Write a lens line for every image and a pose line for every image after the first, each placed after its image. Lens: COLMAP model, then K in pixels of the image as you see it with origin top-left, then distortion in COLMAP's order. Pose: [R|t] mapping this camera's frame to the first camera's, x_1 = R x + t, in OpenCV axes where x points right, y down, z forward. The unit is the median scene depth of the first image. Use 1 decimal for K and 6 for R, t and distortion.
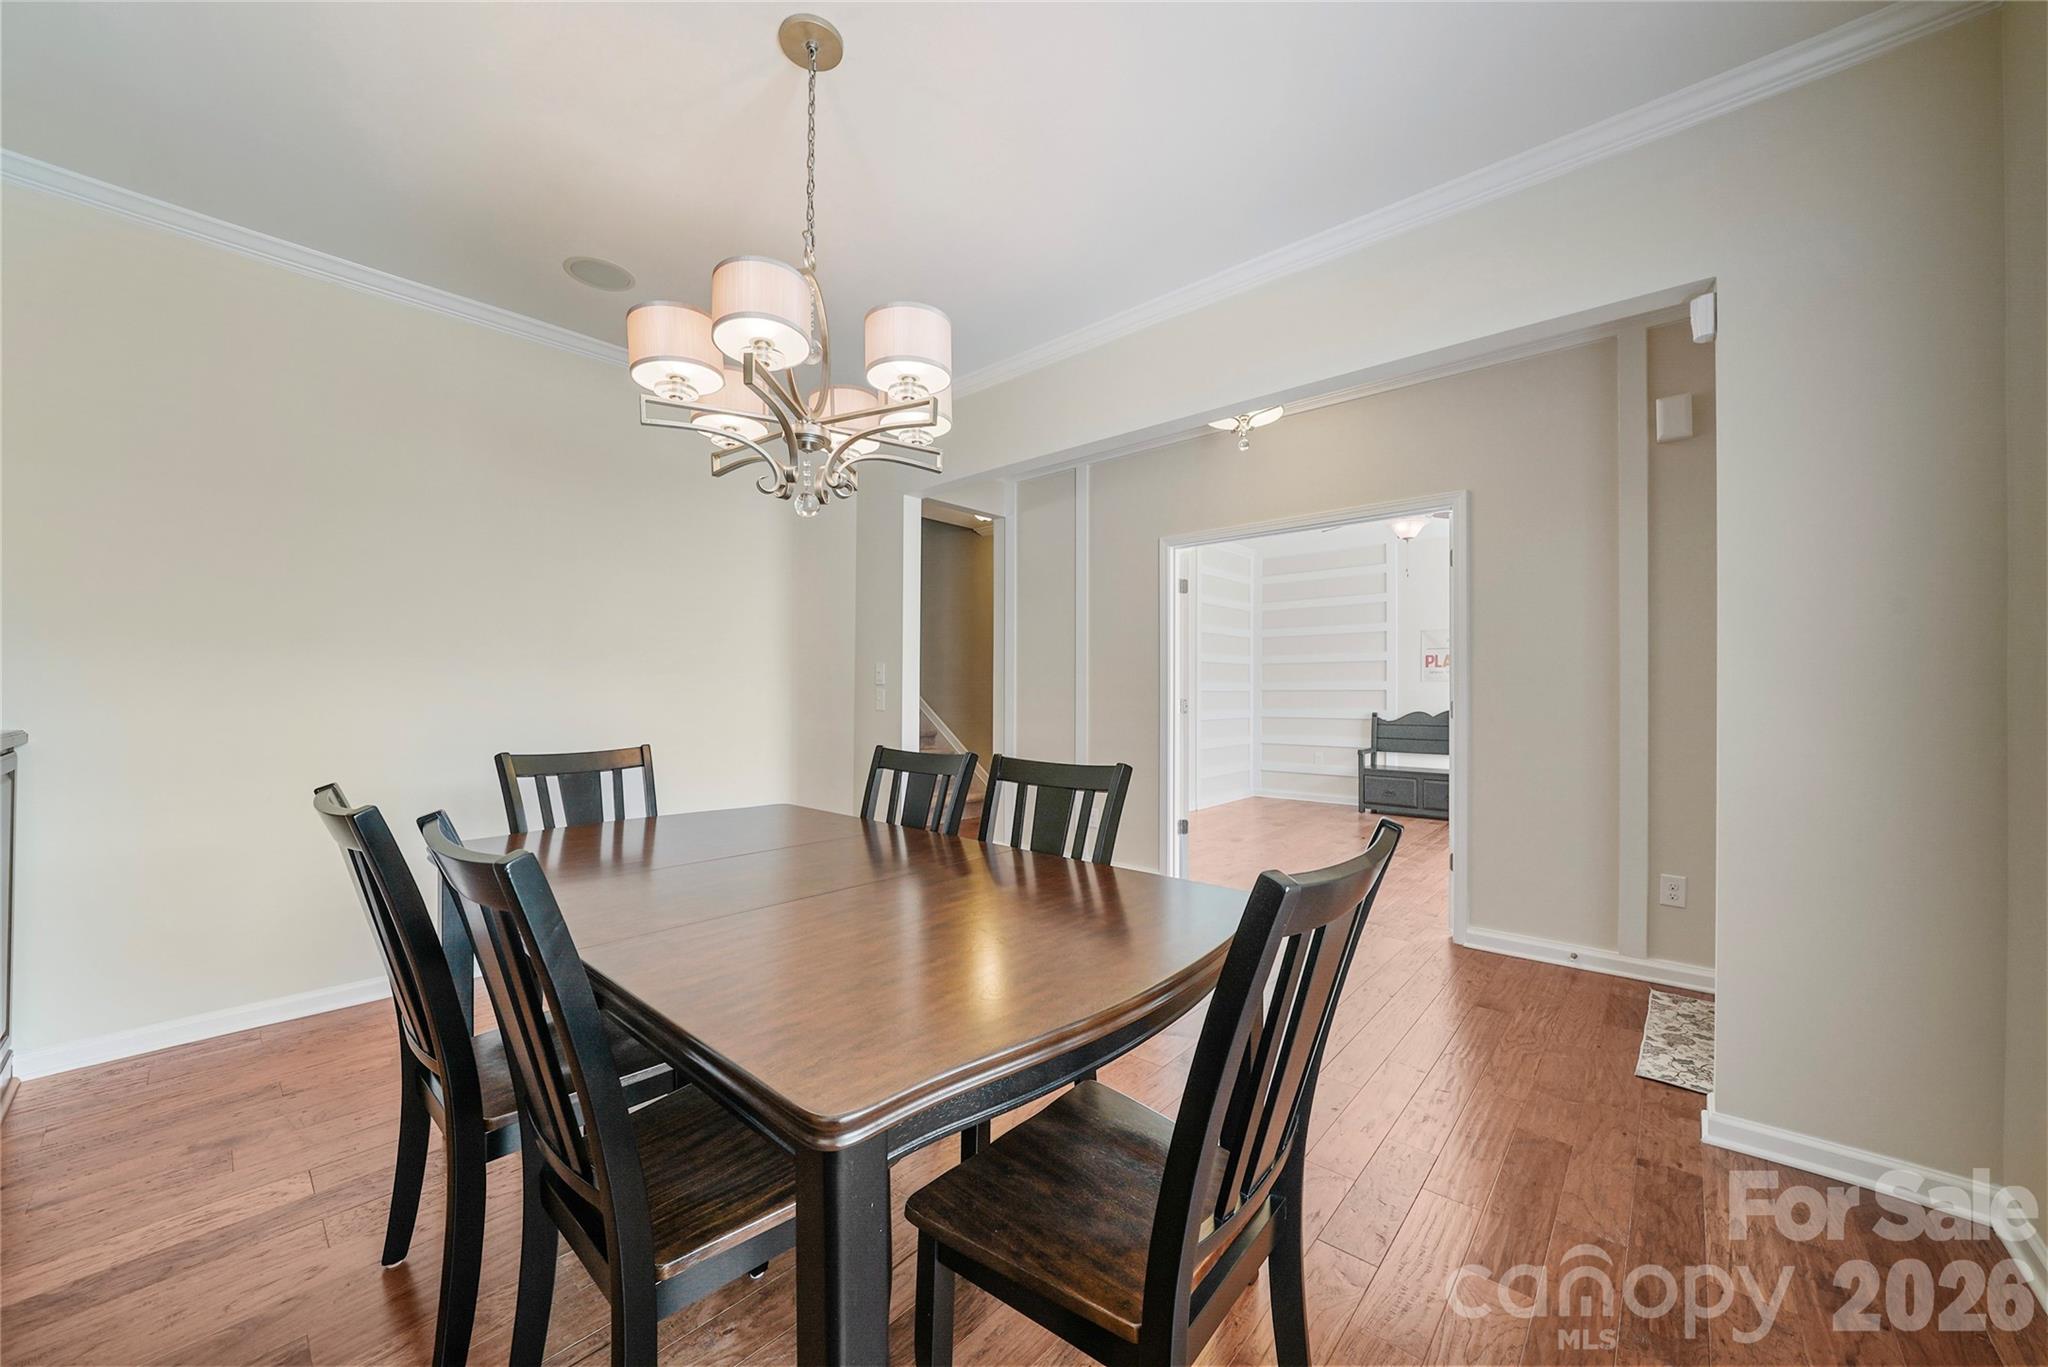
lens RADIAL K [[780.6, 0, 1027.2], [0, 780.6, 680.1], [0, 0, 1]] dist [-0.012874, -0.000212]
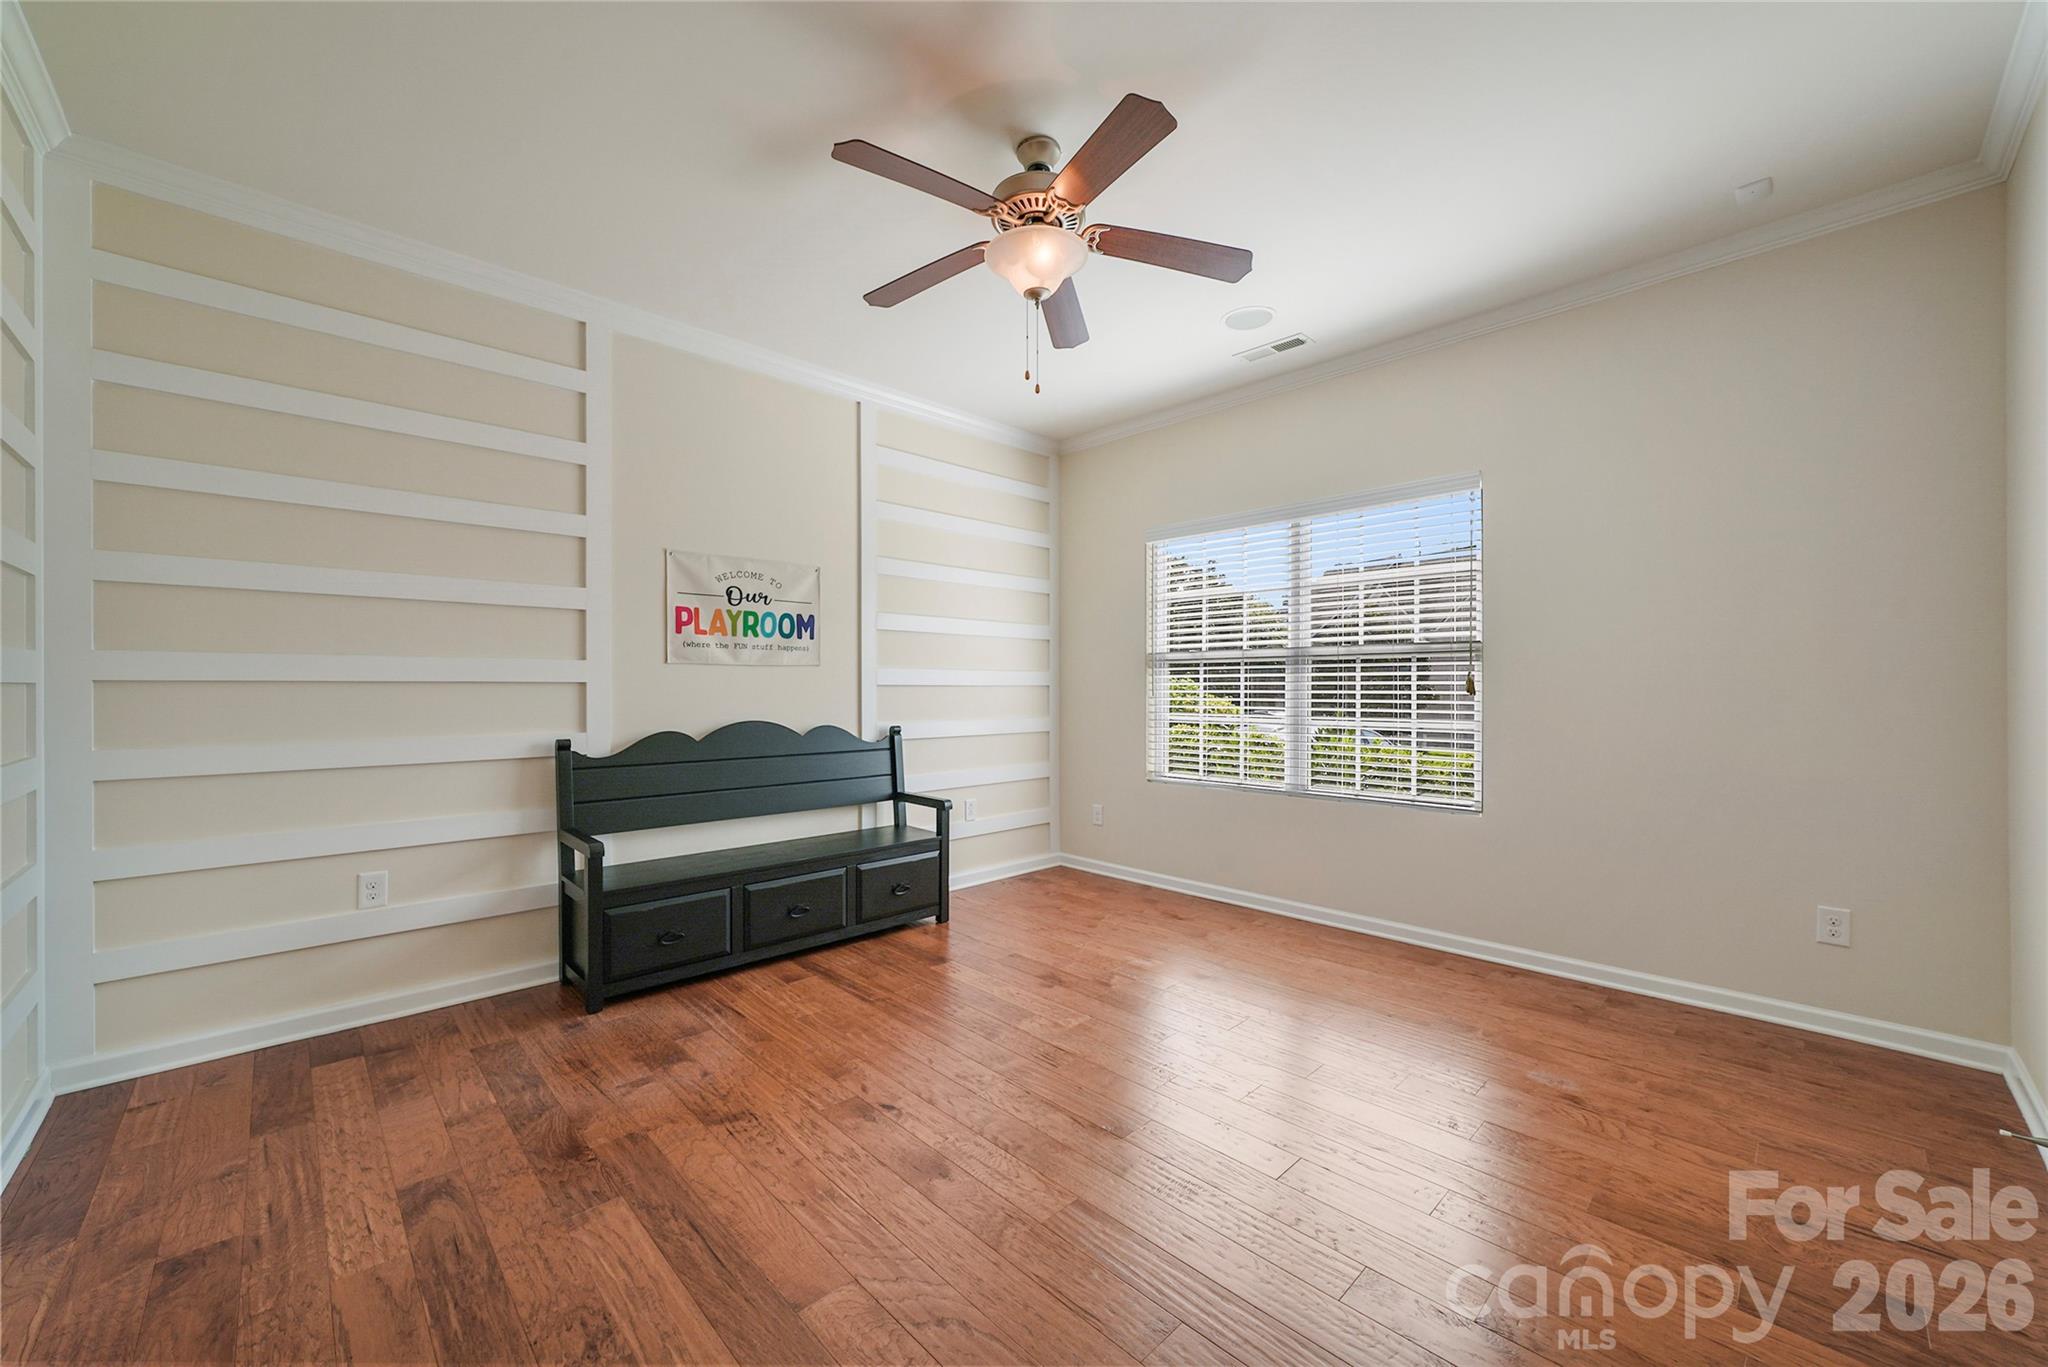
lens RADIAL K [[780.6, 0, 1021.8], [0, 780.6, 693.0], [0, 0, 1]] dist [-0.012874, -0.000212]
pose [[0.081653, -0.012263, 0.996585, 0.073727], [-0.015708, 0.999784, 0.013589, 0.009662], [-0.996537, -0.016764, 0.081443, 0.761250]]
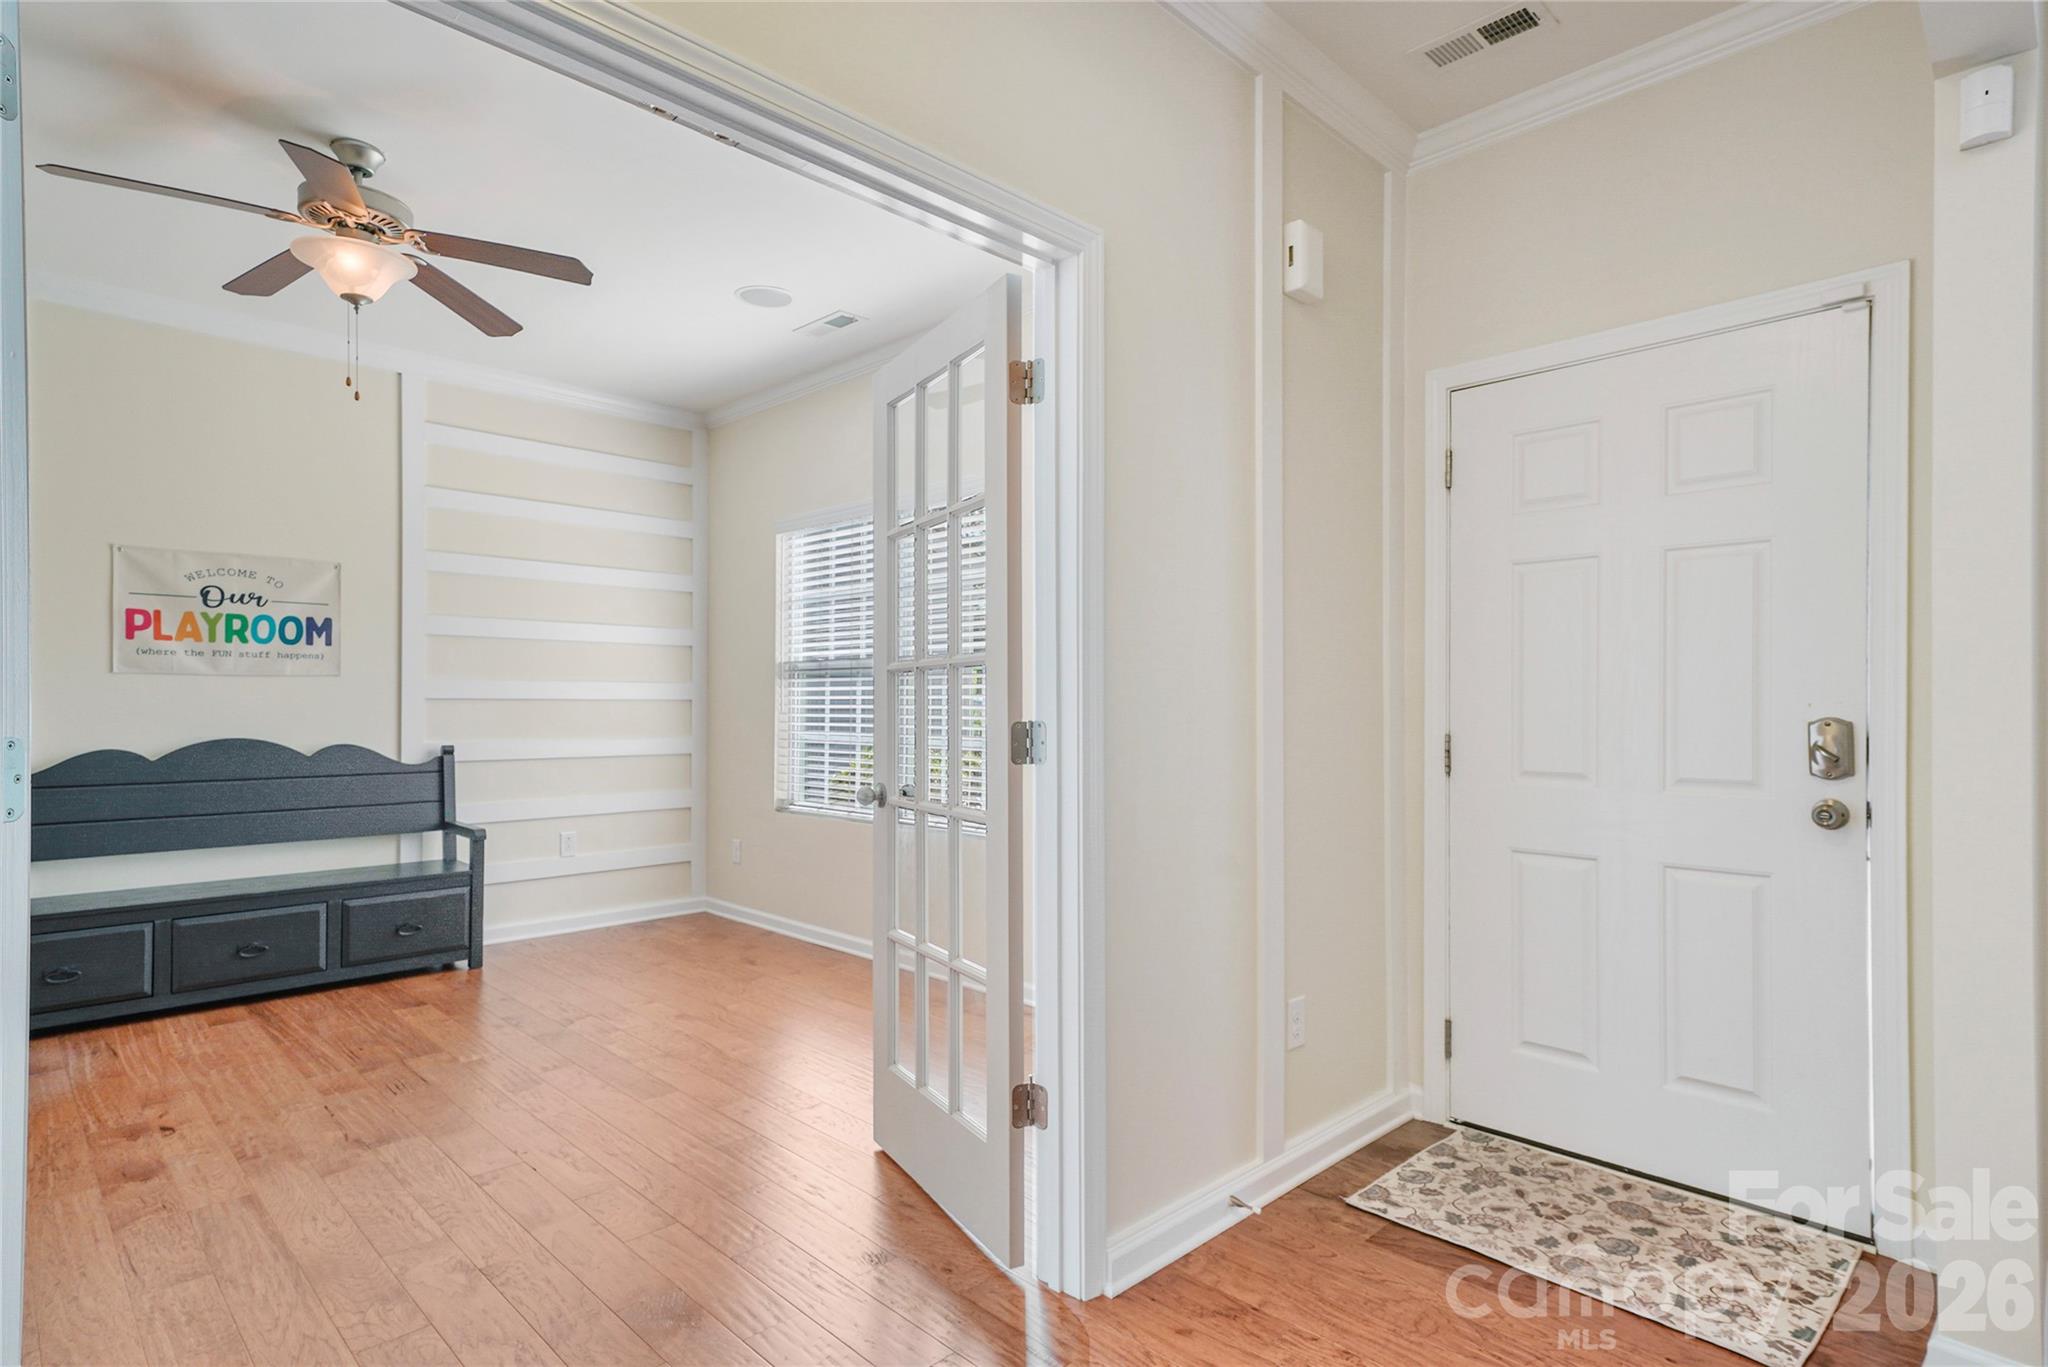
lens RADIAL K [[1053.3, 0, 1034.6], [0, 1053.3, 700.3], [0, 0, 1]] dist [0.012687, 0.000605]
pose [[0.060230, -0.001343, 0.998184, -0.011368], [-0.018292, 0.999830, 0.002449, 0.005960], [-0.998017, -0.018406, 0.060195, 0.495089]]
